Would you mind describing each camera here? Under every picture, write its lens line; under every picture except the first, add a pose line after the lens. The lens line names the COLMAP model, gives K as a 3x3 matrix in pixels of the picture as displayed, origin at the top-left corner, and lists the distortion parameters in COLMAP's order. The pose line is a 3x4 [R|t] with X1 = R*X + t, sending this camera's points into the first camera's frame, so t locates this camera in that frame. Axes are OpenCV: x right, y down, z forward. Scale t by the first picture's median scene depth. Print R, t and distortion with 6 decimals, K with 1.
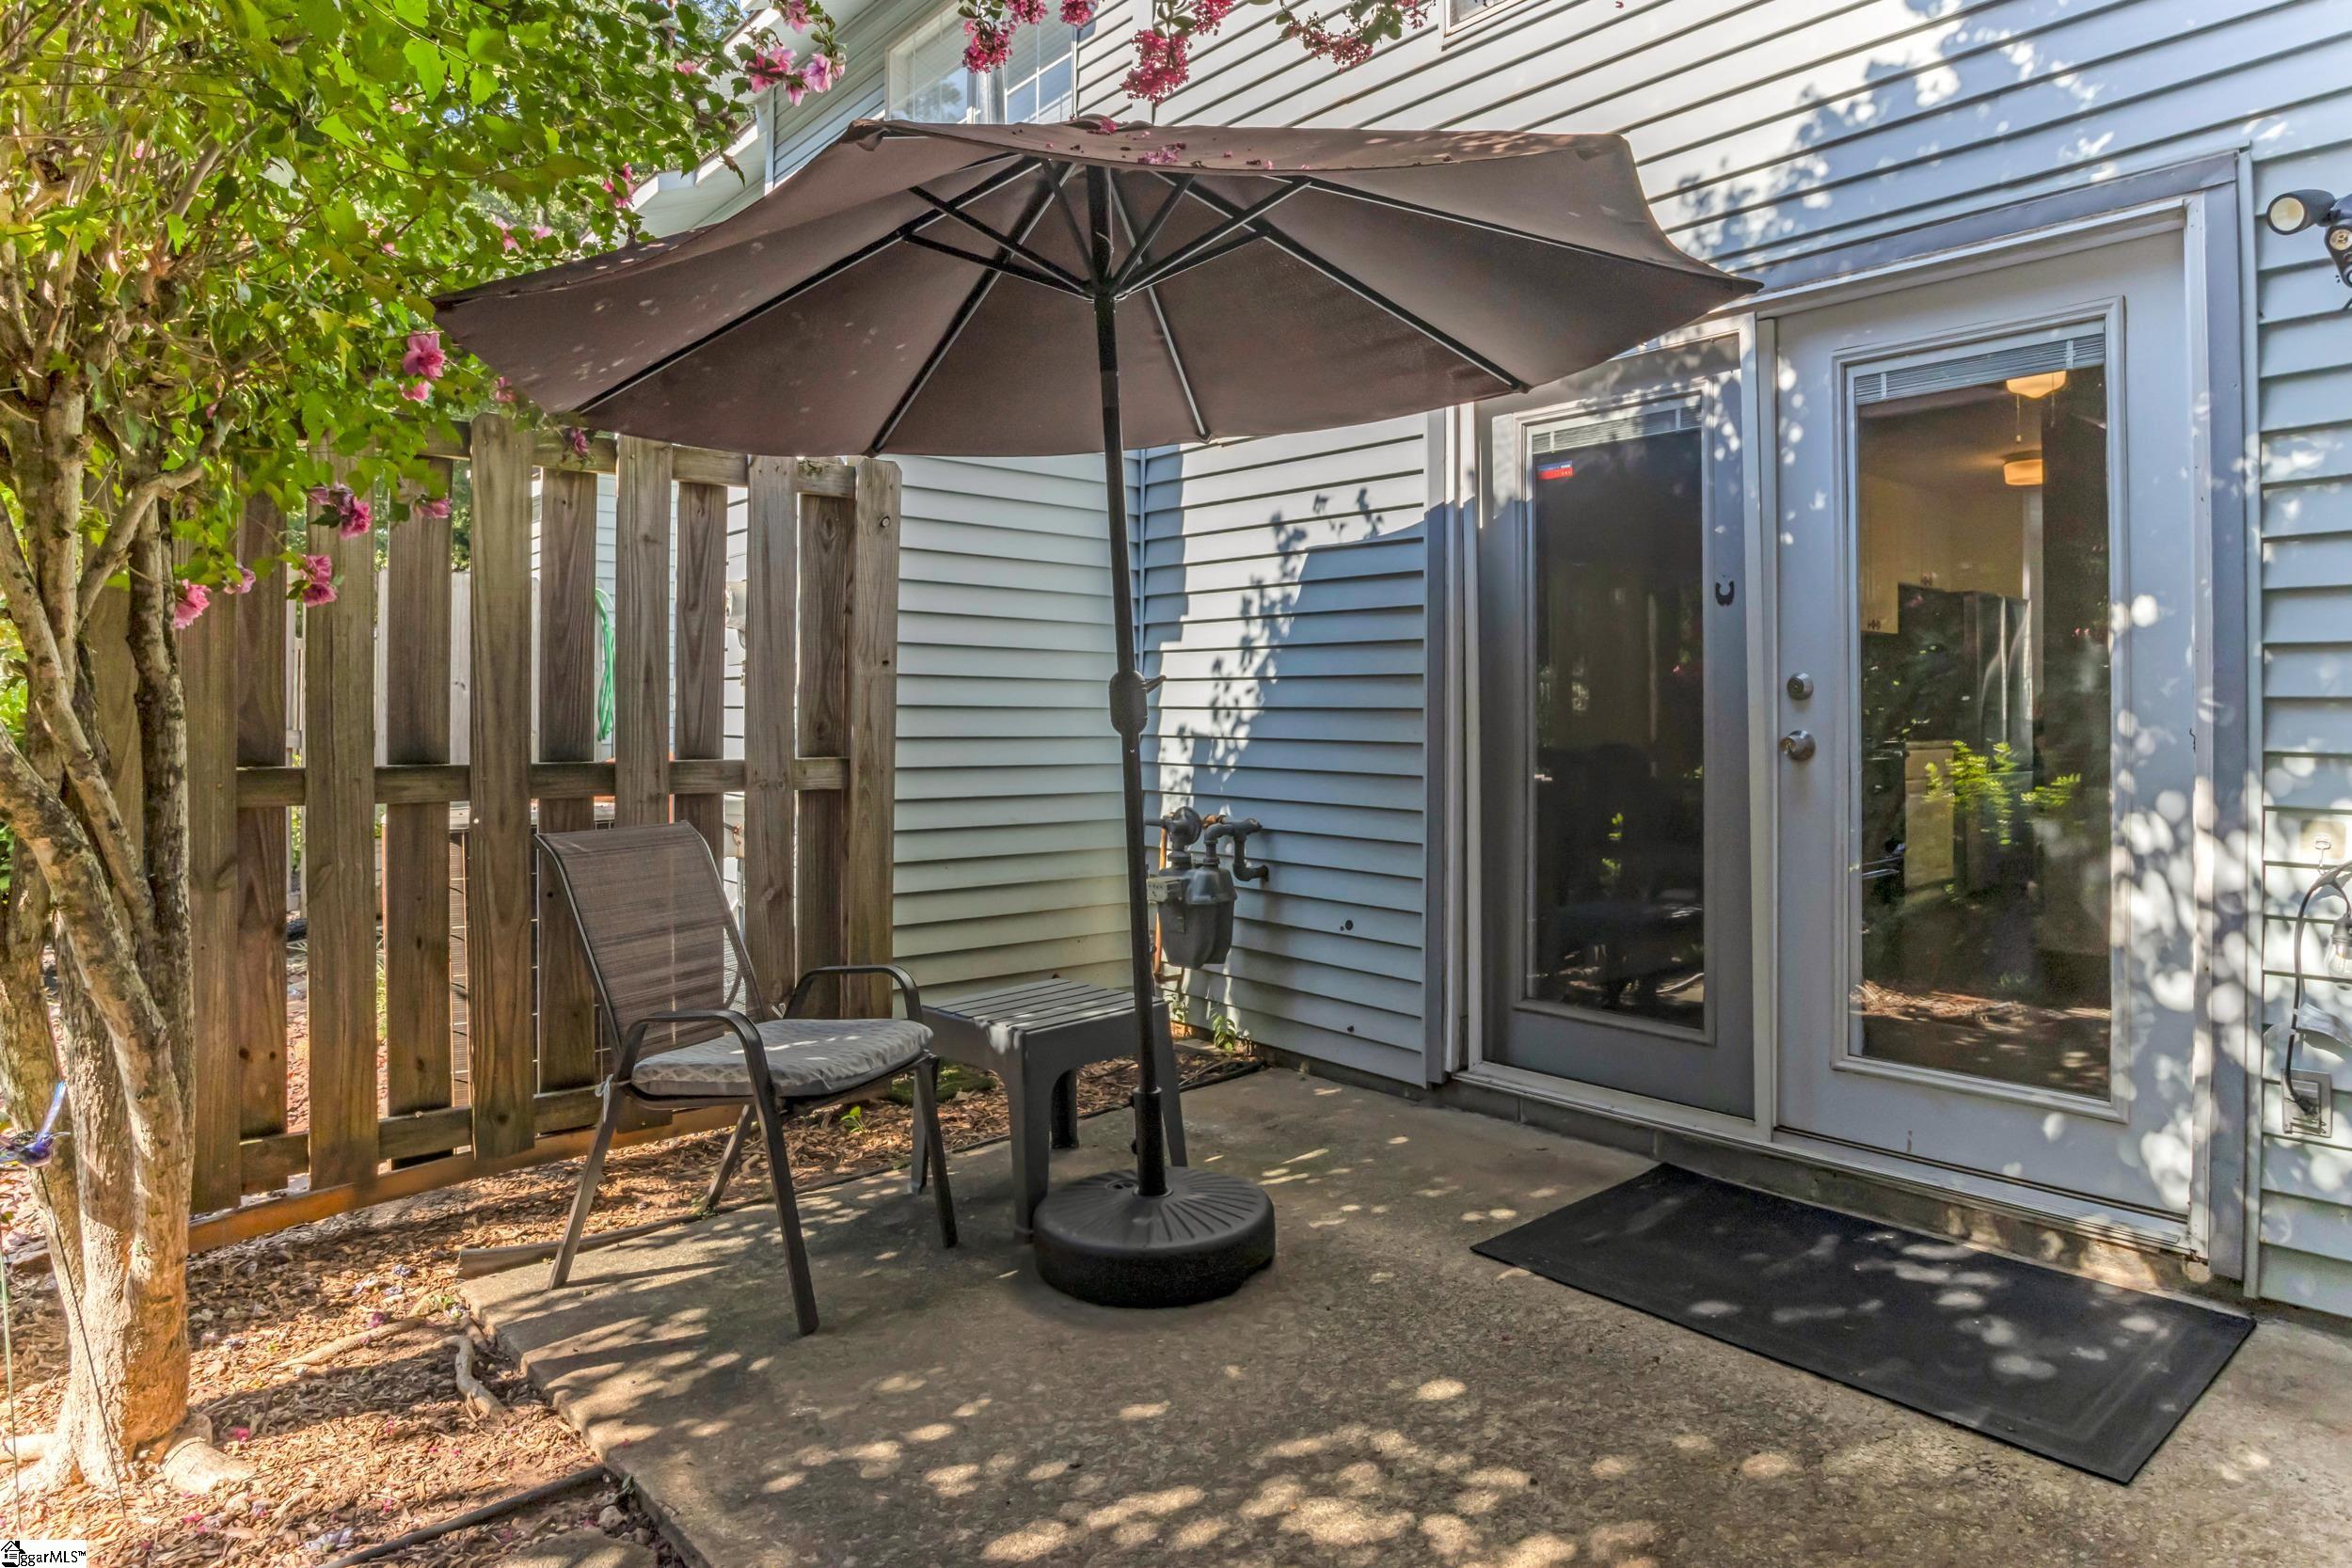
lens RADIAL K [[1362.9, 0, 1179.2], [0, 1362.9, 739.6], [0, 0, 1]] dist [-0.026191, 0.001101]
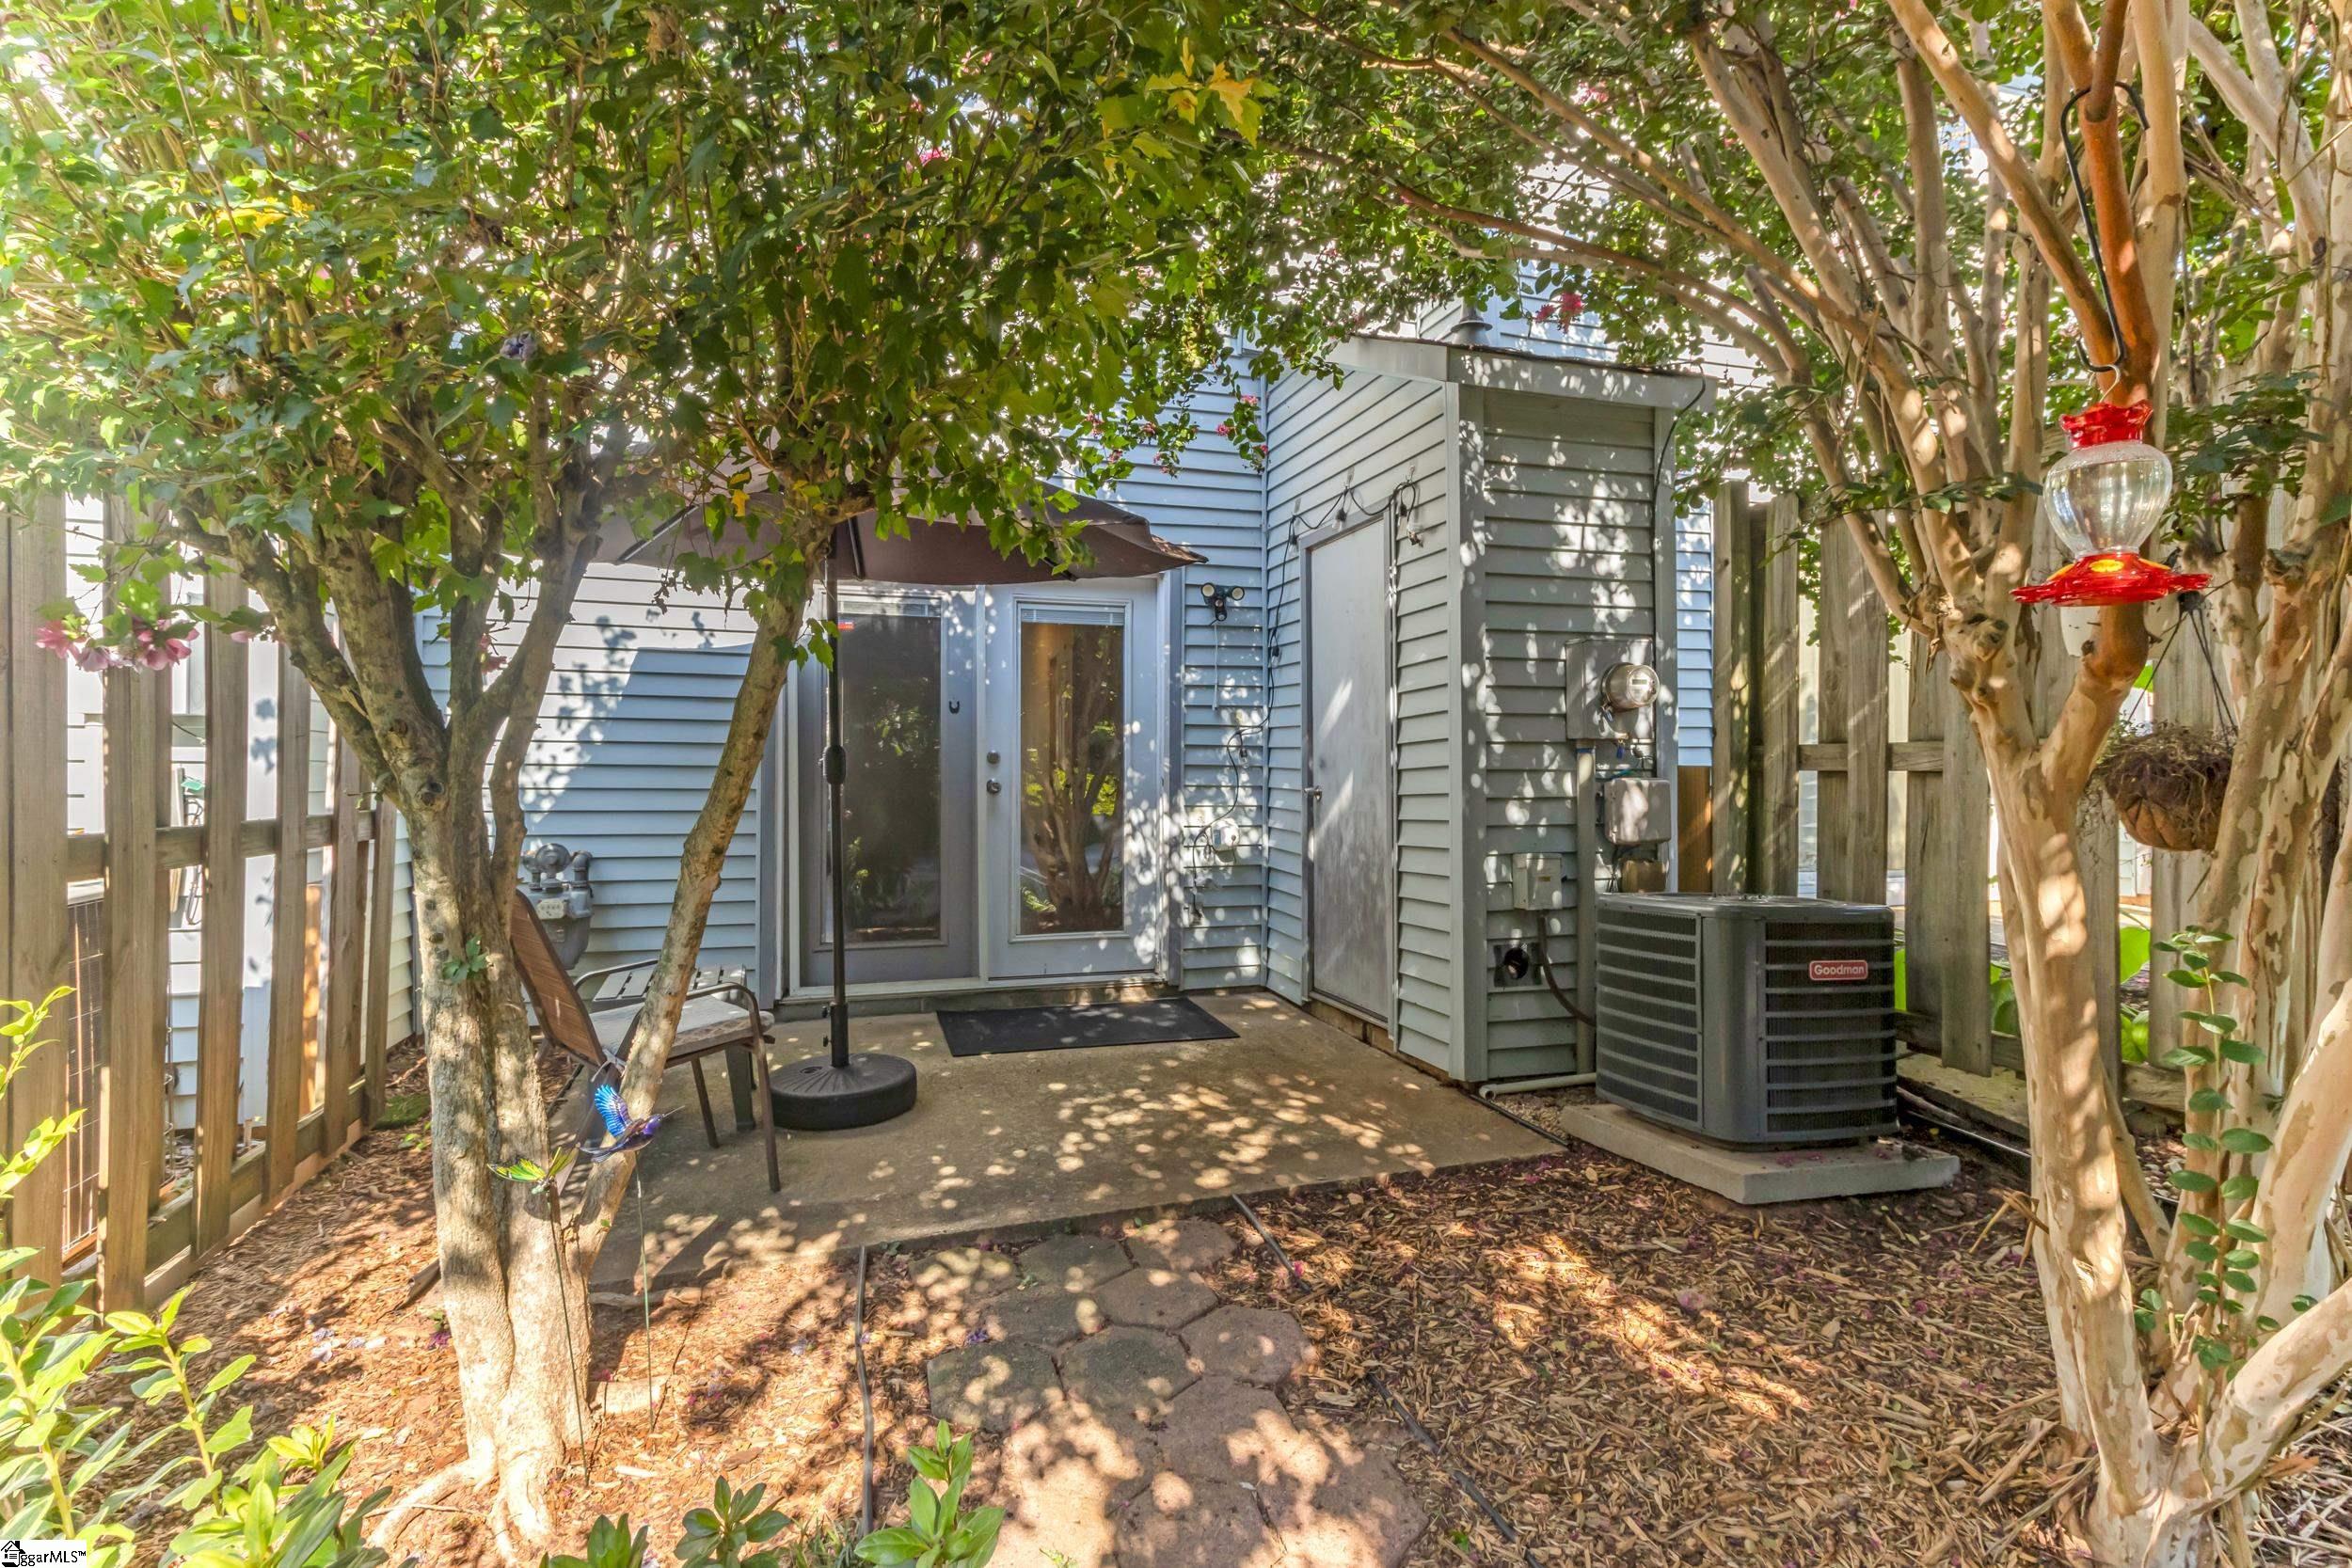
lens RADIAL K [[1143.7, 0, 1164.4], [0, 1143.7, 764.1], [0, 0, 1]] dist [0.001592, 0.001266]
pose [[0.411350, -0.001137, 0.911477, -1.186618], [0.013385, 0.999899, -0.004793, -0.016970], [-0.911379, 0.014172, 0.411324, 0.079259]]
